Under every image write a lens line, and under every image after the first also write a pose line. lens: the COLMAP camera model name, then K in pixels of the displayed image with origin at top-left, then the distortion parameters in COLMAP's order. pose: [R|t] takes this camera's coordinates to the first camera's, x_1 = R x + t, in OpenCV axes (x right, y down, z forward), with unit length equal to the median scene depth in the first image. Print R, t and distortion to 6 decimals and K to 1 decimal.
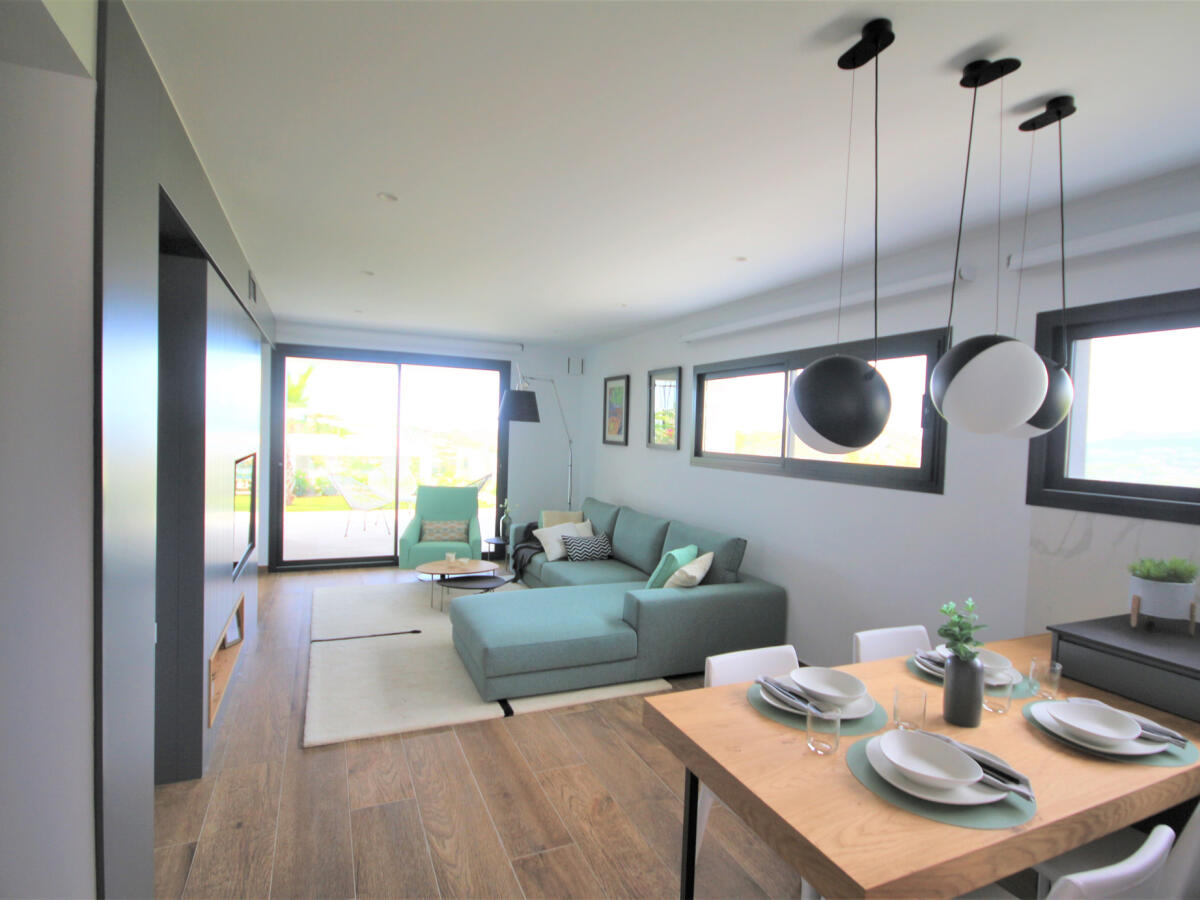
lens RADIAL K [[631.4, 0, 606.5], [0, 631.4, 452.1], [0, 0, 1]] dist [0.001680, 0.000065]
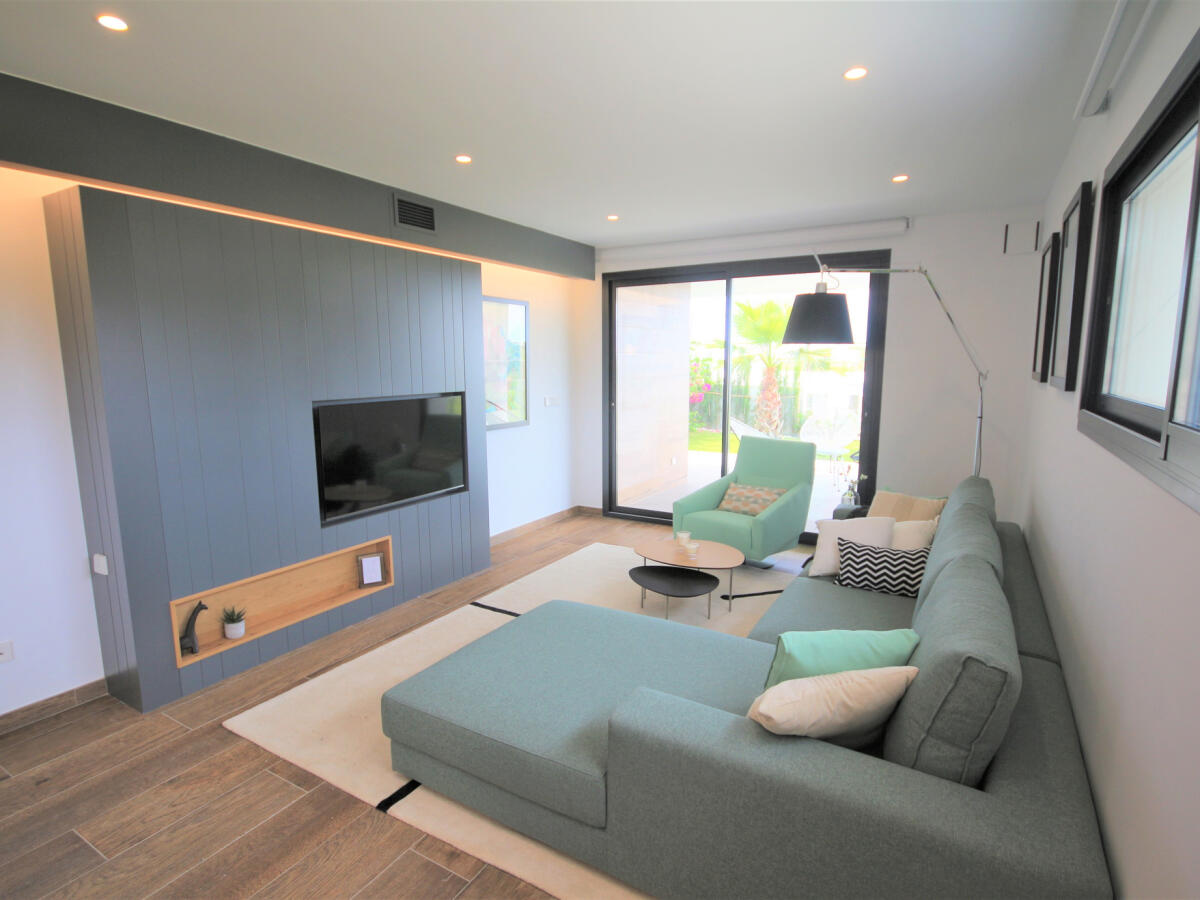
lens RADIAL K [[631.4, 0, 601.9], [0, 631.4, 453.0], [0, 0, 1]] dist [0.001680, 0.000065]
pose [[0.577480, 0.084602, -0.812009, 0.407075], [-0.006303, 0.995049, 0.099190, -0.003326], [0.816380, -0.052162, 0.575154, 0.740338]]
